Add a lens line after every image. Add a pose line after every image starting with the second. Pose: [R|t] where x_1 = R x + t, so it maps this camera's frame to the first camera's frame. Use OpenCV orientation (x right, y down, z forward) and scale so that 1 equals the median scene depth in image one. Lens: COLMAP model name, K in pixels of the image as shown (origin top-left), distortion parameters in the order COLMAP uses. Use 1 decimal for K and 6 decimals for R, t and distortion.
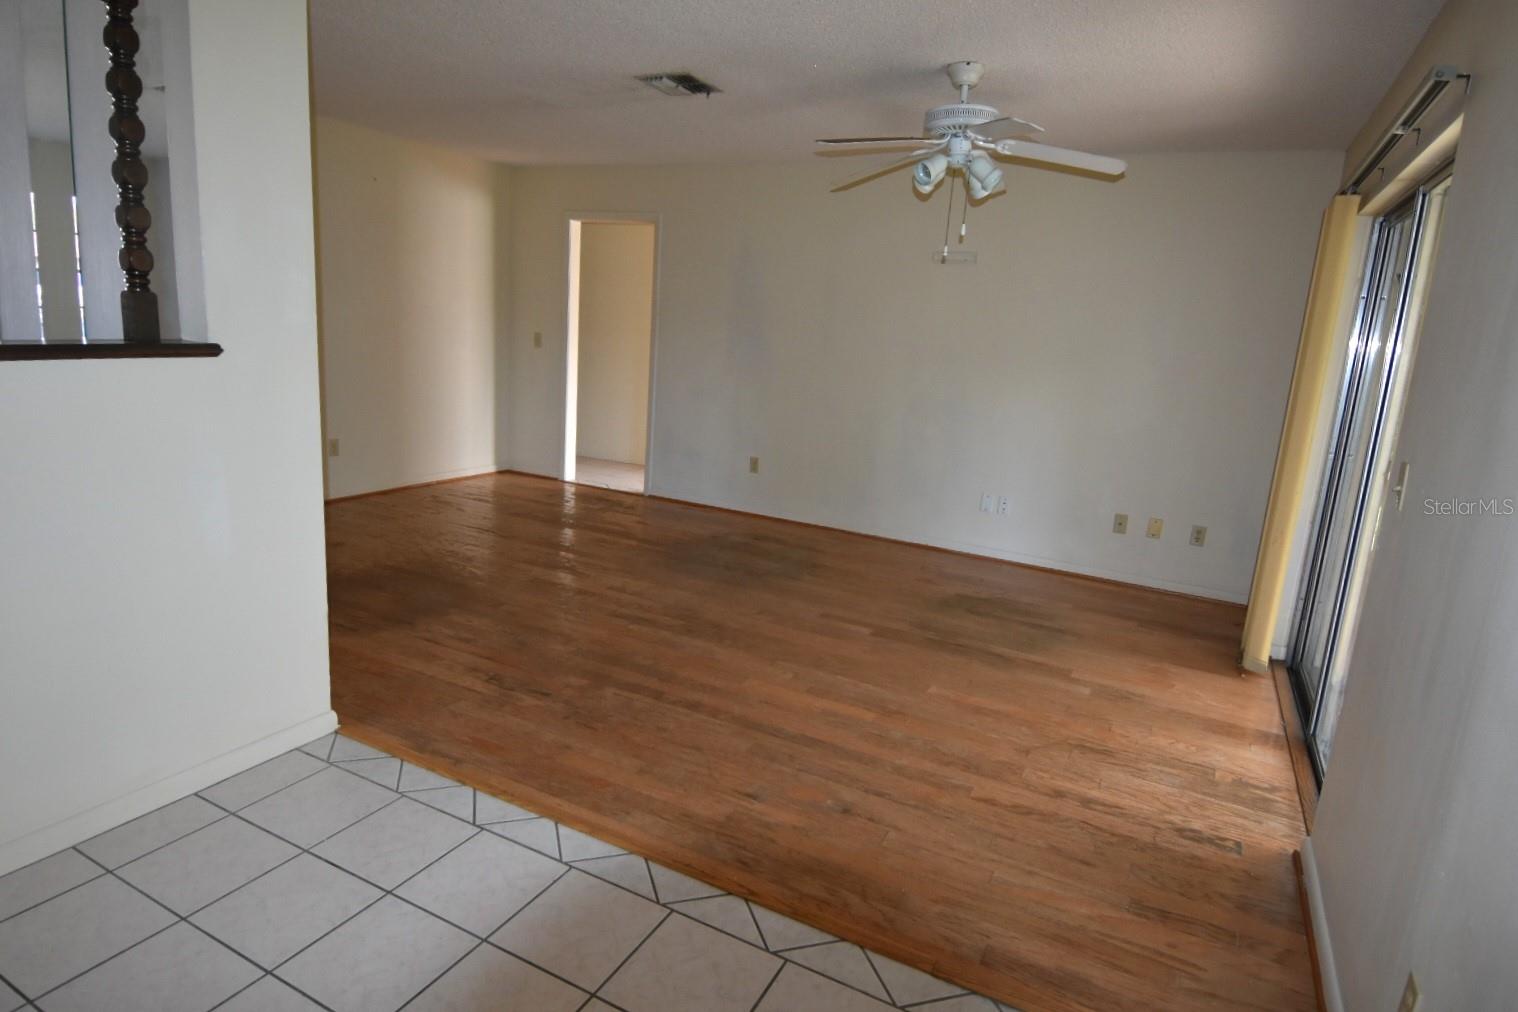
lens RADIAL K [[857.5, 0, 759.0], [0, 857.5, 506.0], [0, 0, 1]] dist [0.033905, -0.000158]
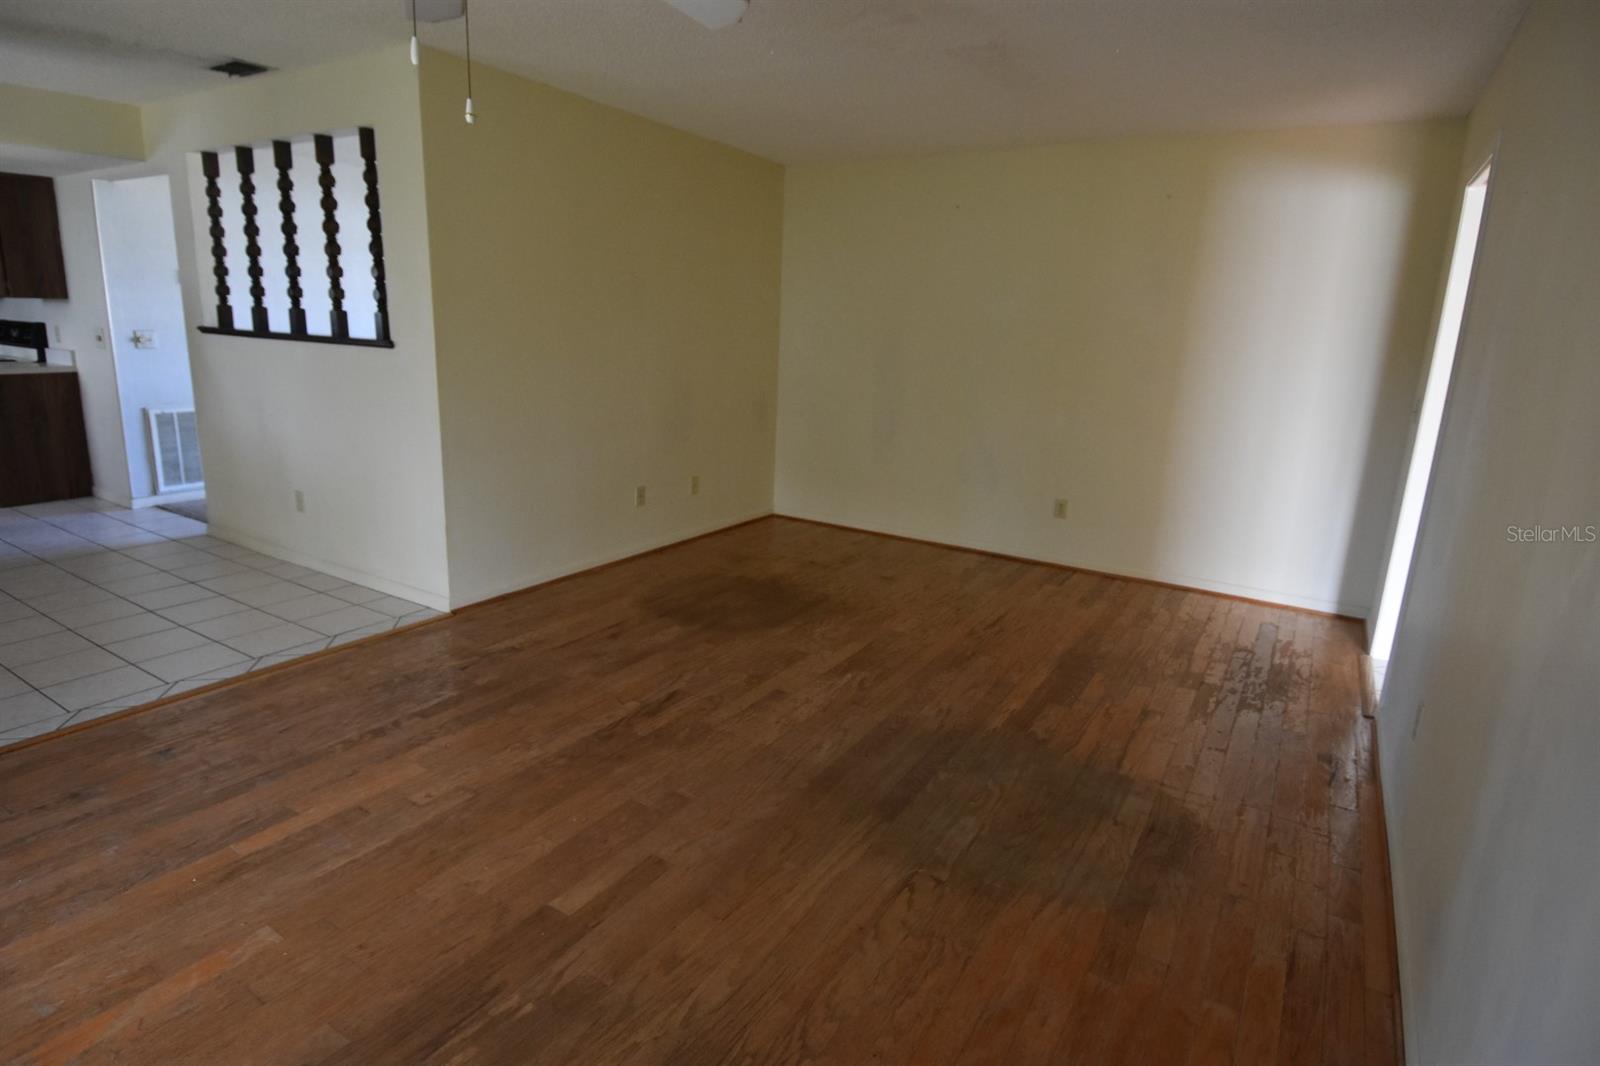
lens RADIAL K [[841.9, 0, 797.0], [0, 841.9, 527.8], [0, 0, 1]] dist [0.033980, -0.046097]
pose [[-0.080794, 0.164060, -0.983136, 0.693169], [-0.255889, 0.949887, 0.179540, -0.232611], [0.963324, 0.266079, -0.034764, 1.323182]]
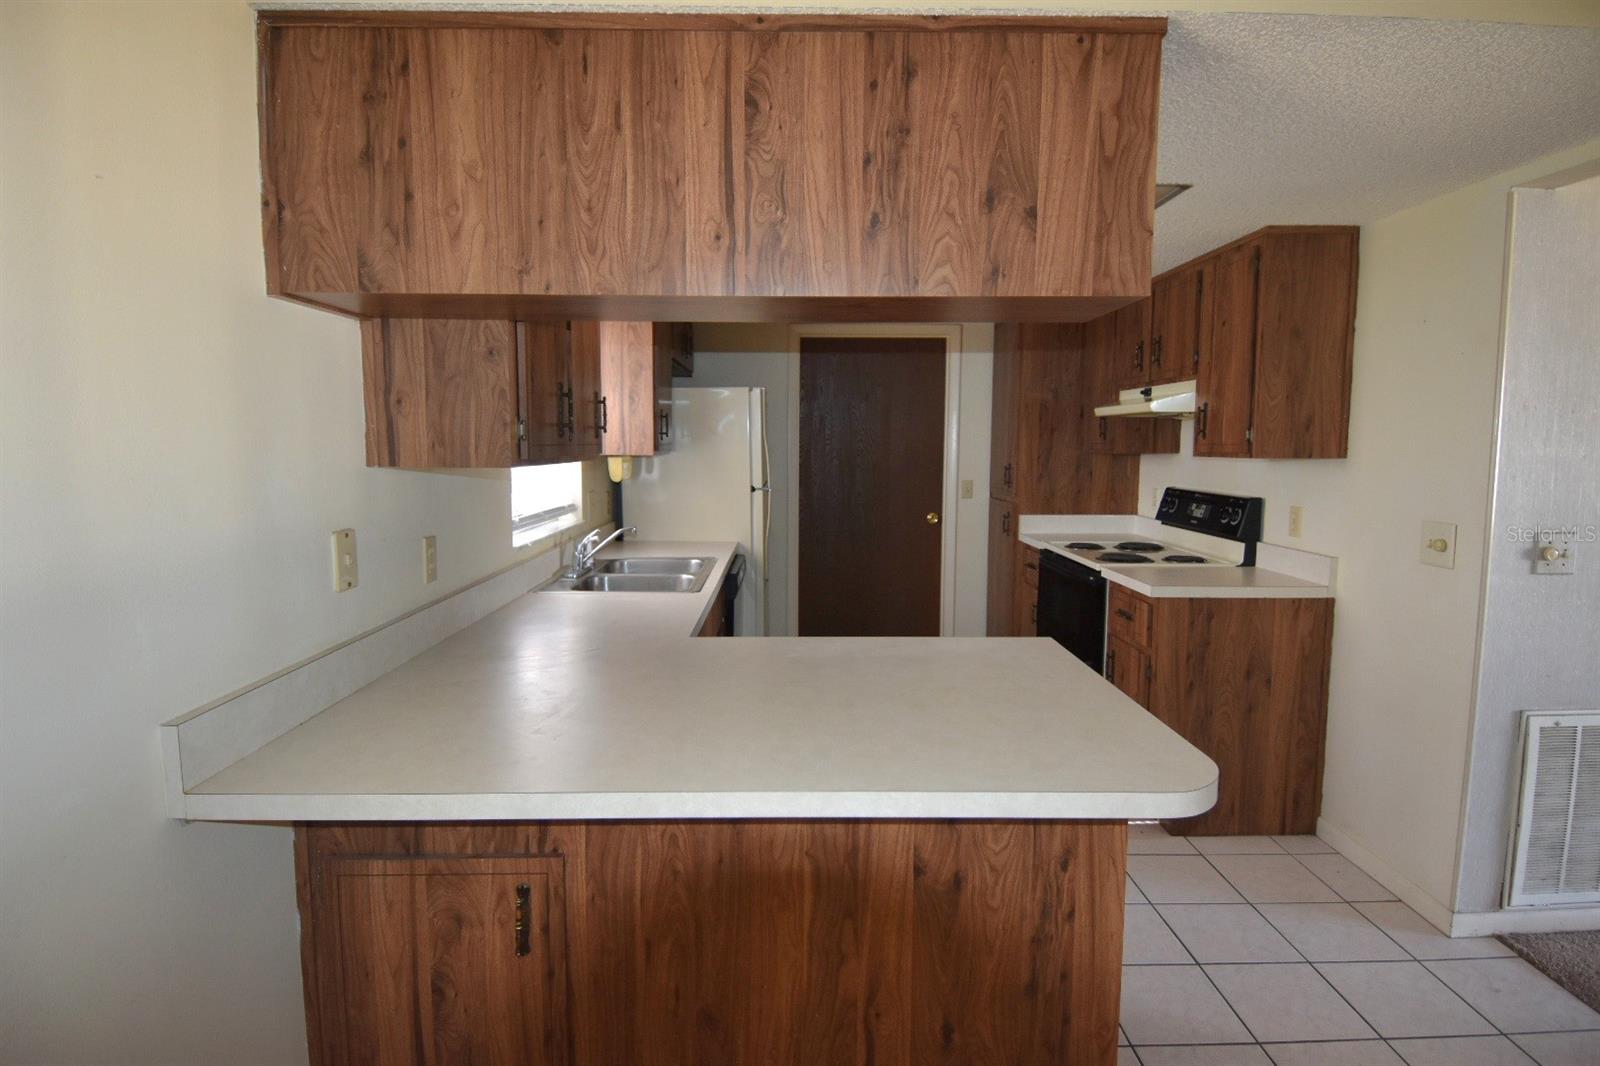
lens RADIAL K [[841.9, 0, 797.0], [0, 841.9, 527.8], [0, 0, 1]] dist [0.033980, -0.046097]
pose [[-0.882243, -0.022177, -0.470271, -0.021049], [-0.160439, 0.953261, 0.256034, -0.055242], [0.442613, 0.301334, -0.844566, 0.231486]]
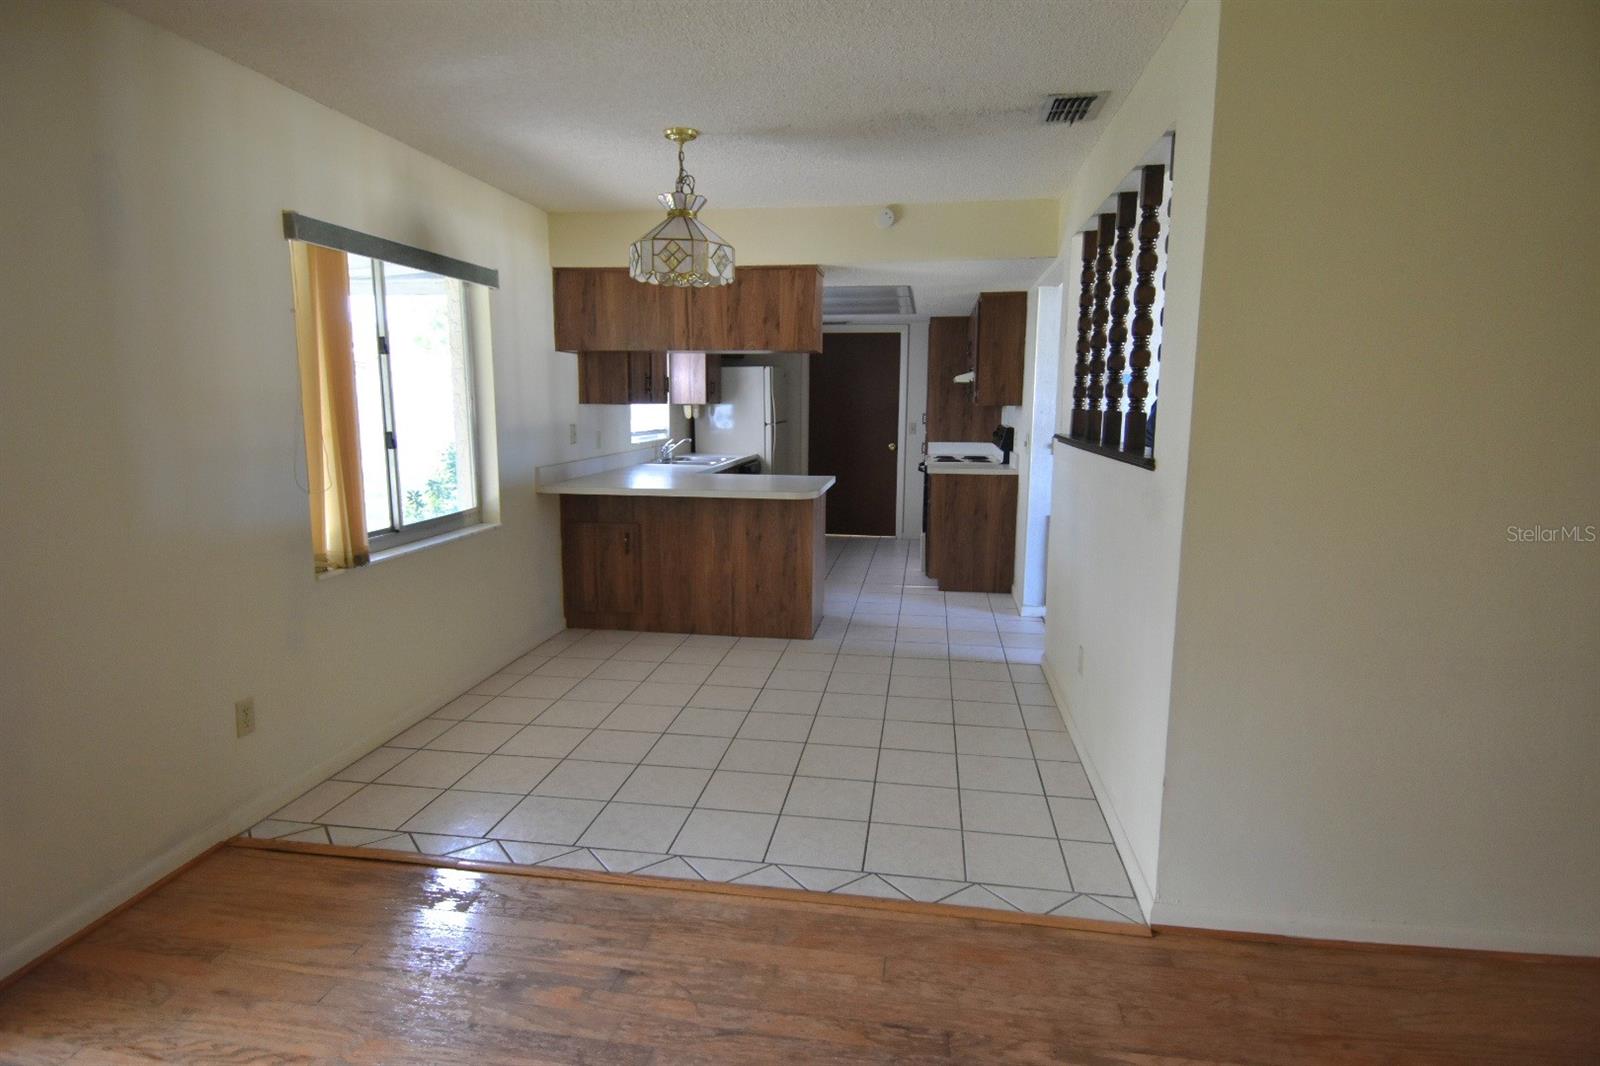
lens RADIAL K [[841.9, 0, 797.0], [0, 841.9, 527.8], [0, 0, 1]] dist [0.033980, -0.046097]
pose [[-0.946934, -0.025415, -0.320421, 0.082894], [-0.135468, 0.935564, 0.326140, -0.265007], [0.291485, 0.352240, -0.889361, 1.254170]]
